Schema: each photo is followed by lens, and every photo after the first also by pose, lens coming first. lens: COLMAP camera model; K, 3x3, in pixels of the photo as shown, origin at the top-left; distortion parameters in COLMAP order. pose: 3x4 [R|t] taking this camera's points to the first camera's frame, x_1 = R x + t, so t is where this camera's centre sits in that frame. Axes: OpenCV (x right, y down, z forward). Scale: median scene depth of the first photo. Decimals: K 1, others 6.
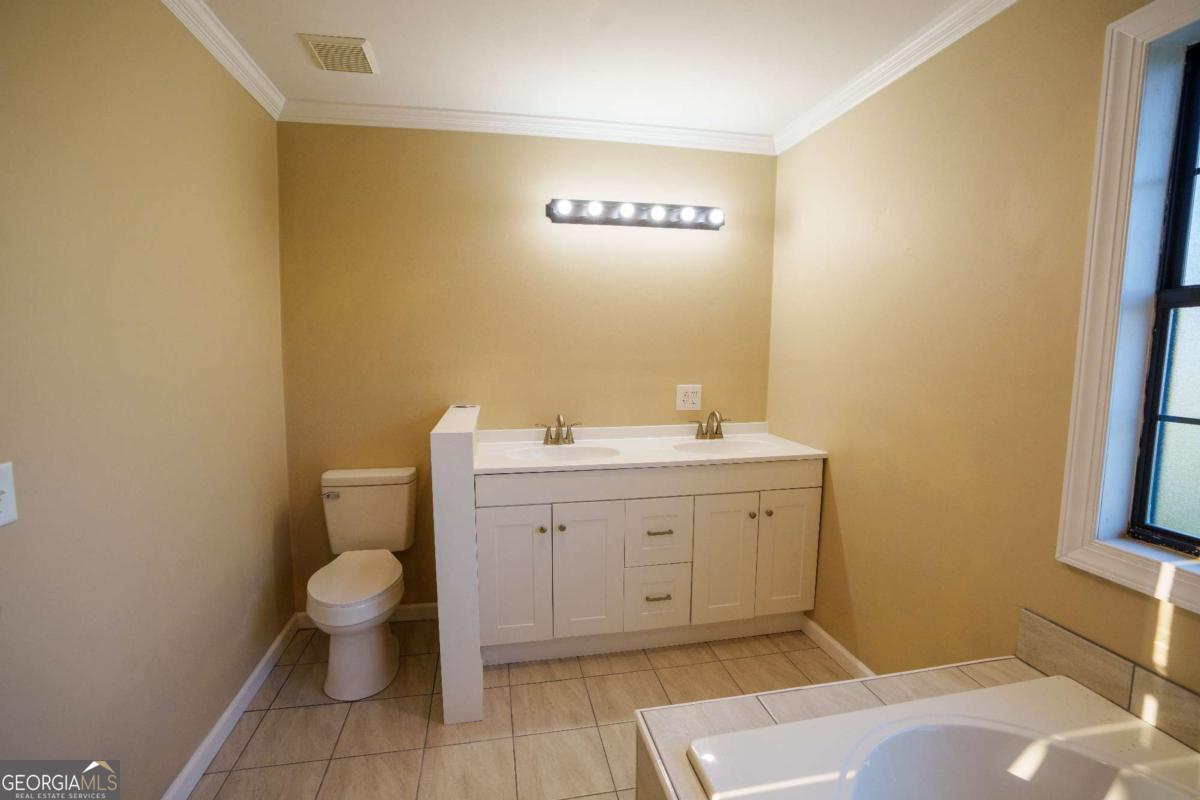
lens RADIAL K [[552.6, 0, 600.9], [0, 552.6, 404.7], [0, 0, 1]] dist [-0.066277, 0.026521]
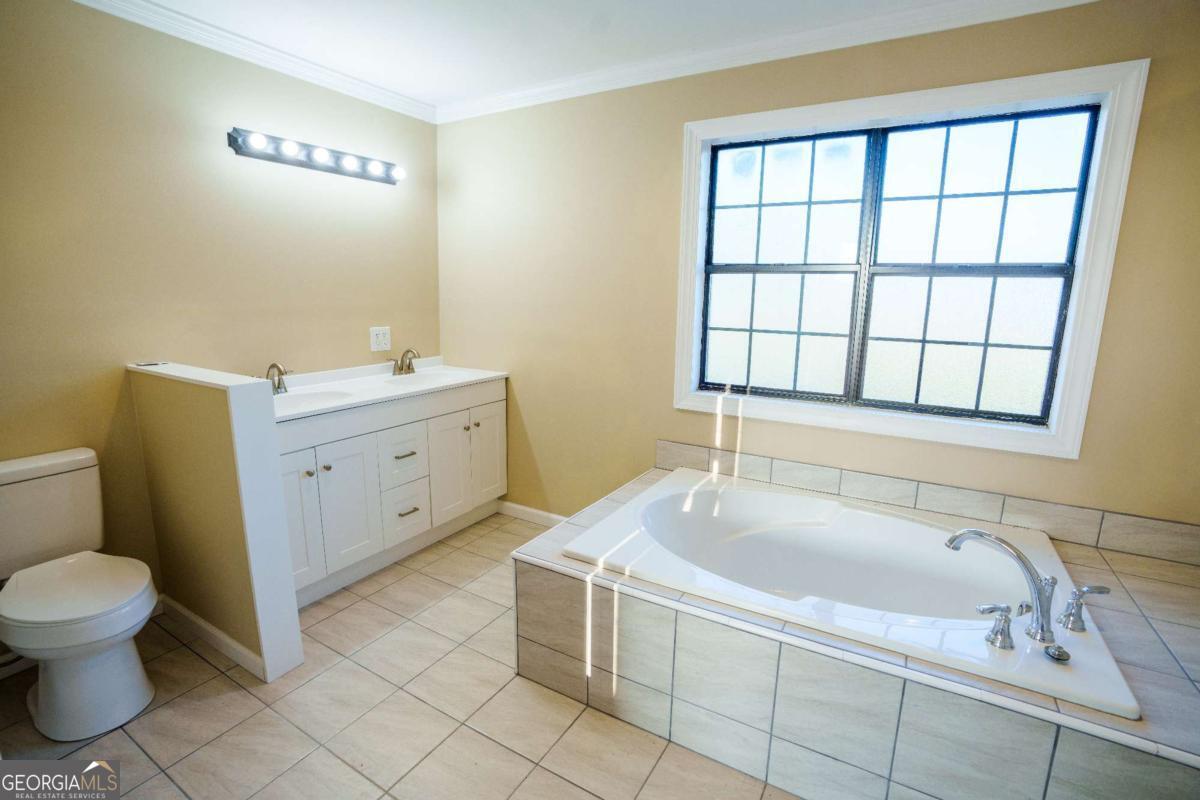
lens RADIAL K [[552.6, 0, 600.9], [0, 552.6, 404.7], [0, 0, 1]] dist [-0.066277, 0.026521]
pose [[0.673509, -0.142064, 0.725399, -0.419611], [0.069995, 0.989205, 0.128741, 0.008587], [-0.735858, -0.035934, 0.676182, -0.069461]]
